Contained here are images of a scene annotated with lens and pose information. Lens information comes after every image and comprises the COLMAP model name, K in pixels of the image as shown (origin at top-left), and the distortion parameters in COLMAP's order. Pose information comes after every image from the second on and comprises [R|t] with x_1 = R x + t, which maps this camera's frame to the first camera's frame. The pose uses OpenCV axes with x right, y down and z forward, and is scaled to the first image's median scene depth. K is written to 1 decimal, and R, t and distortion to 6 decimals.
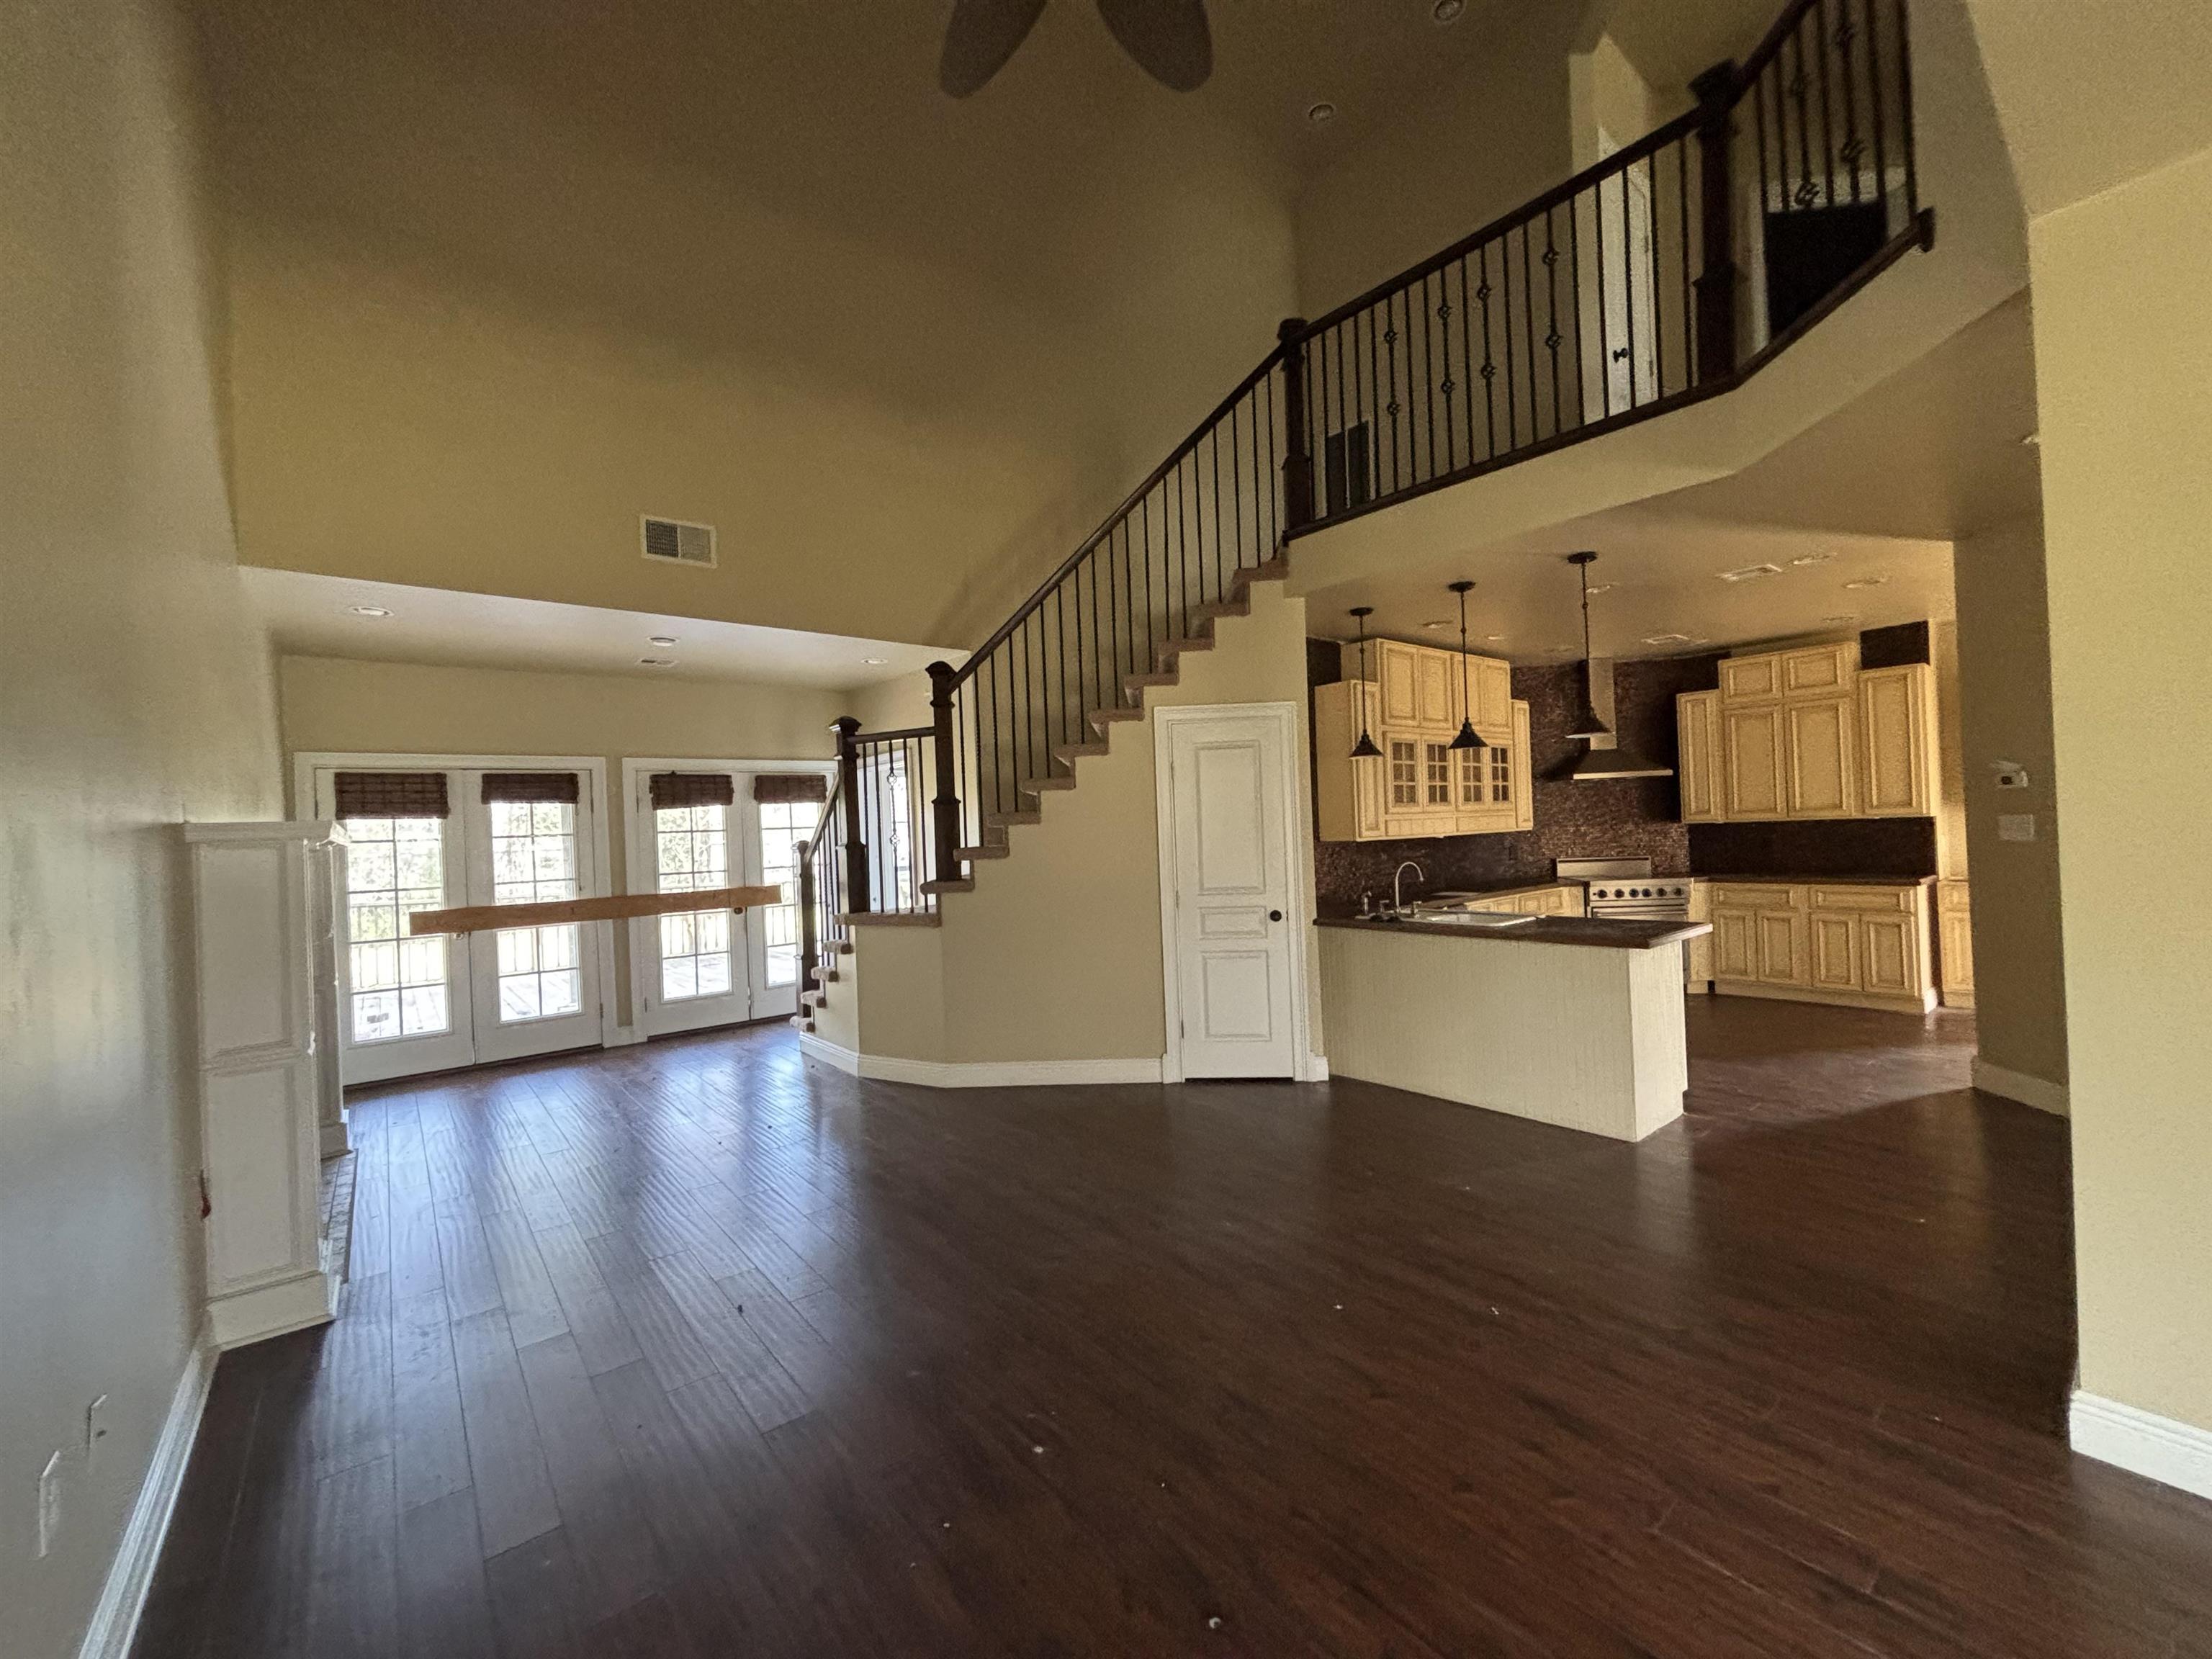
lens RADIAL K [[892.3, 0, 1107.6], [0, 892.3, 827.8], [0, 0, 1]] dist [0.001809, 0.000245]
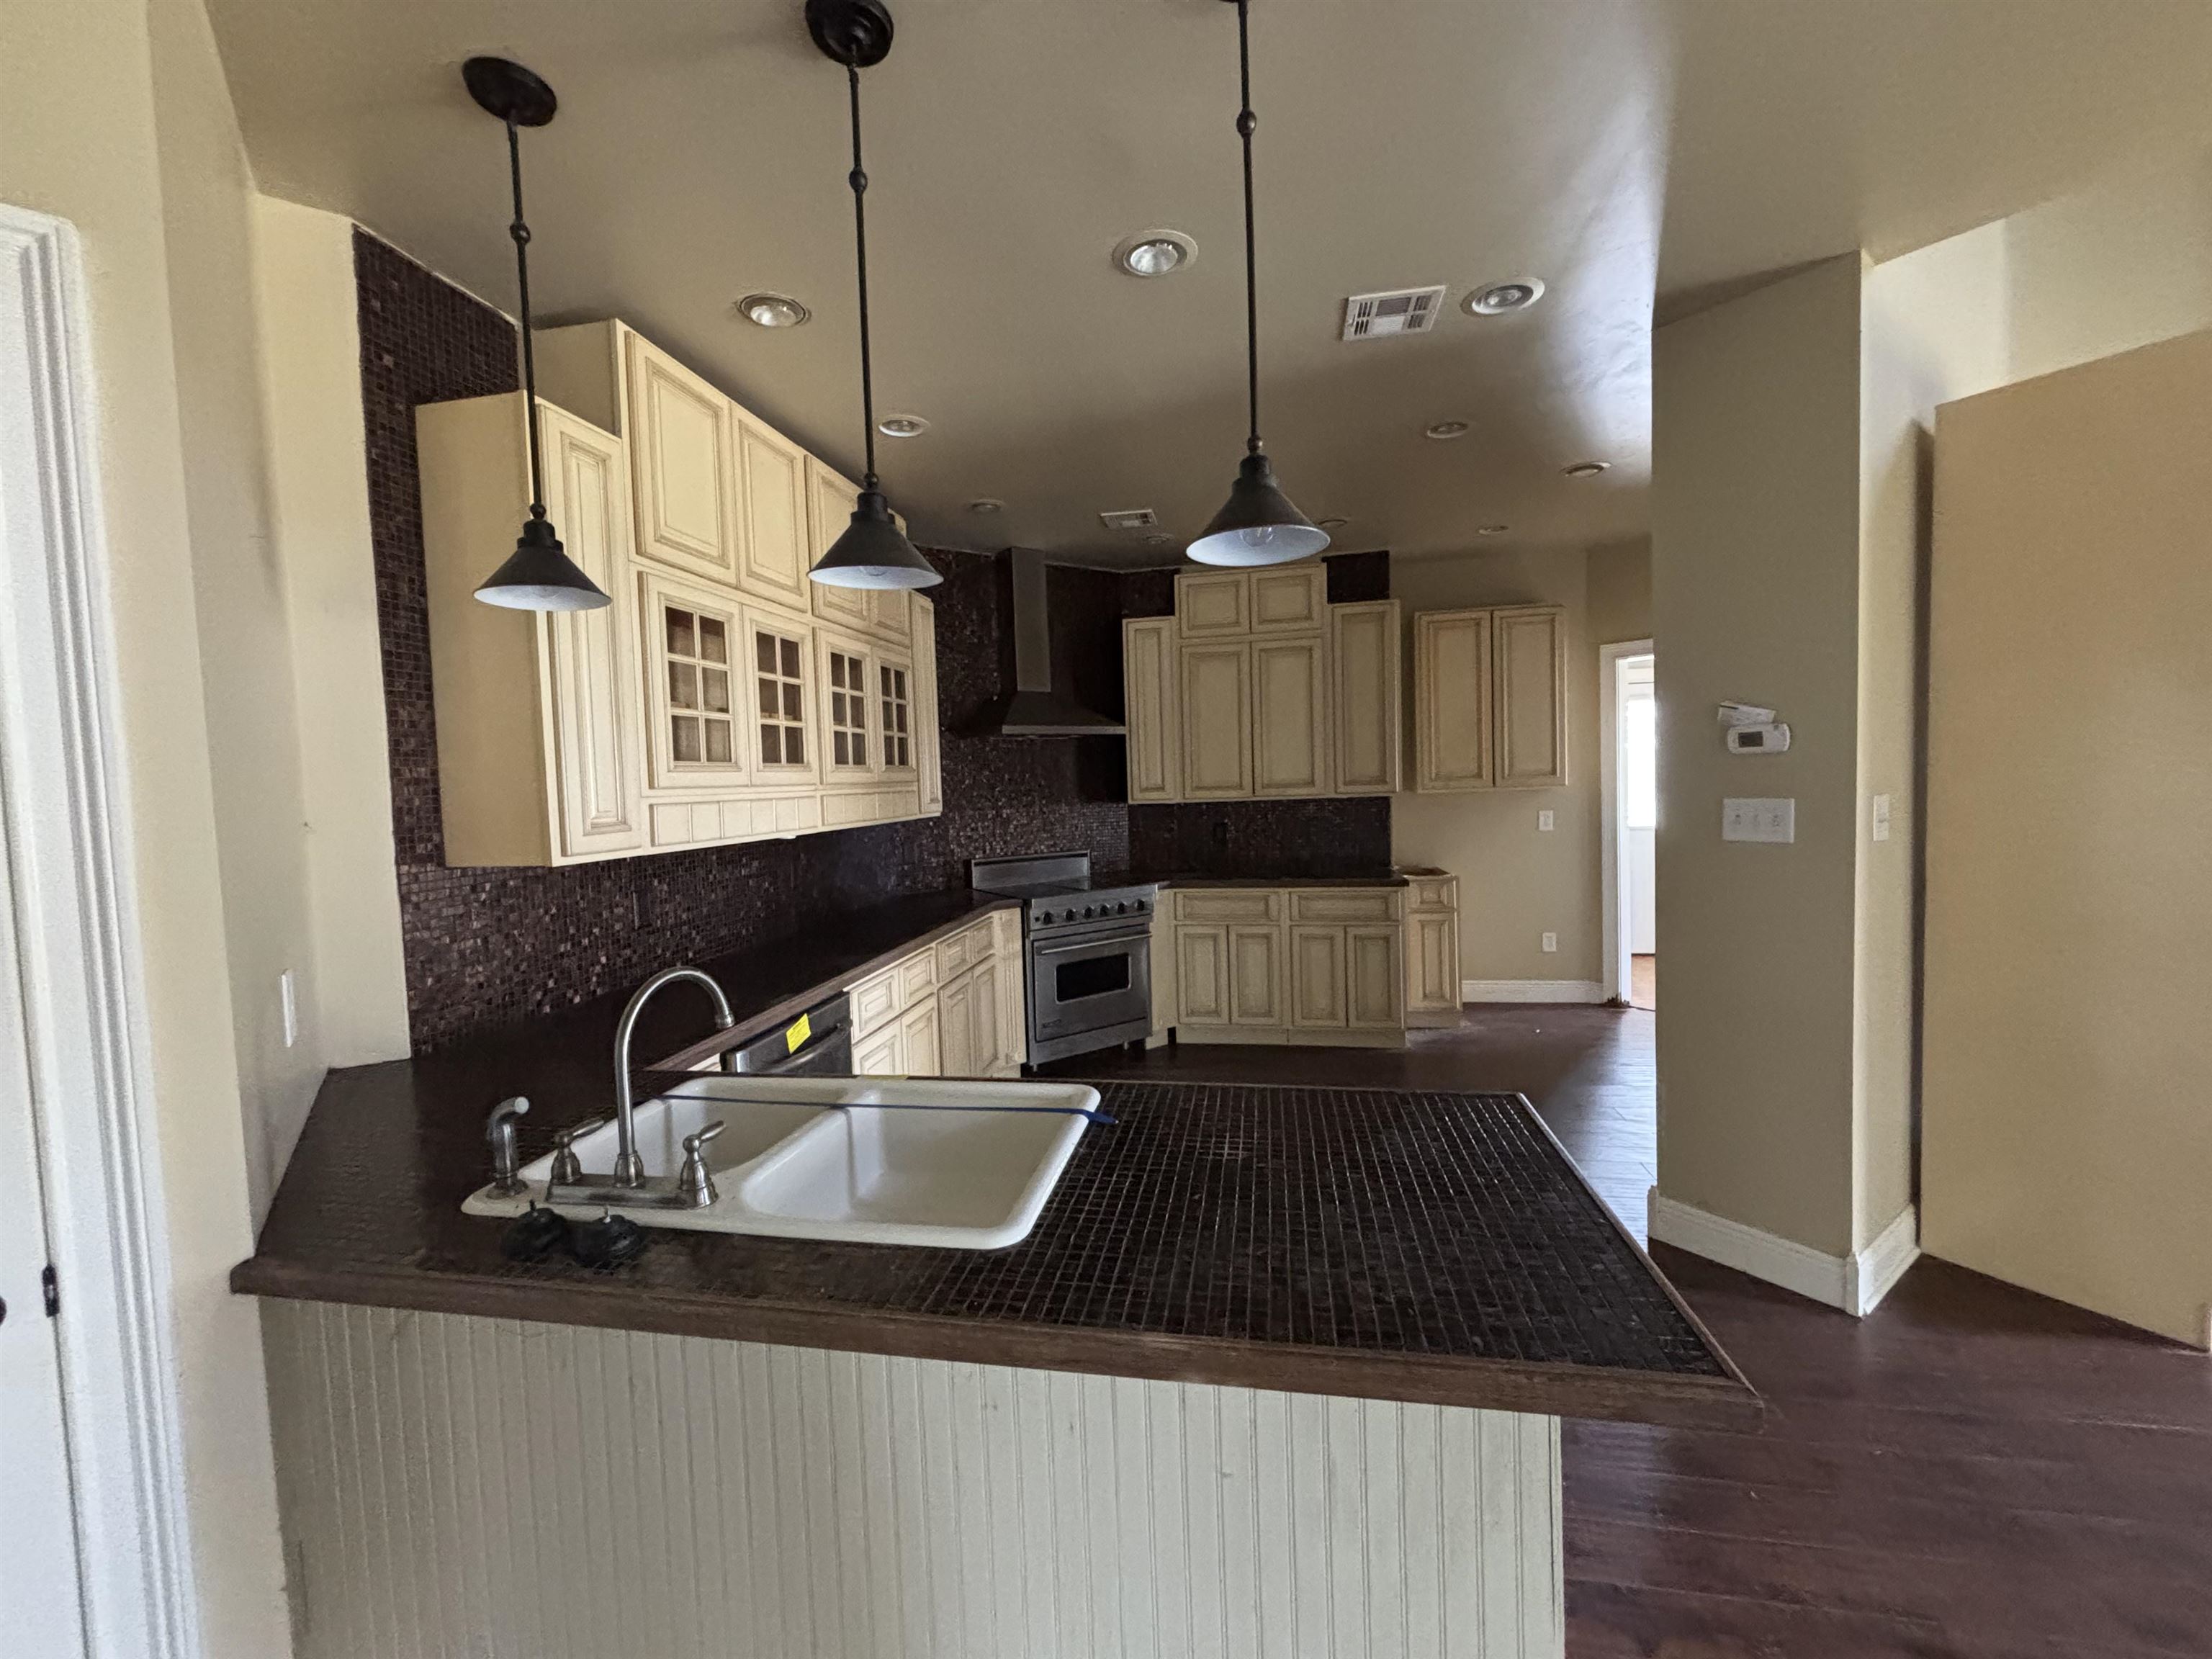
lens RADIAL K [[892.3, 0, 1112.1], [0, 892.3, 825.2], [0, 0, 1]] dist [0.001809, 0.000245]
pose [[0.759748, -0.020715, 0.649888, 0.203461], [0.002273, 0.999571, 0.029203, -0.009991], [-0.650214, -0.020710, 0.759469, 0.549633]]
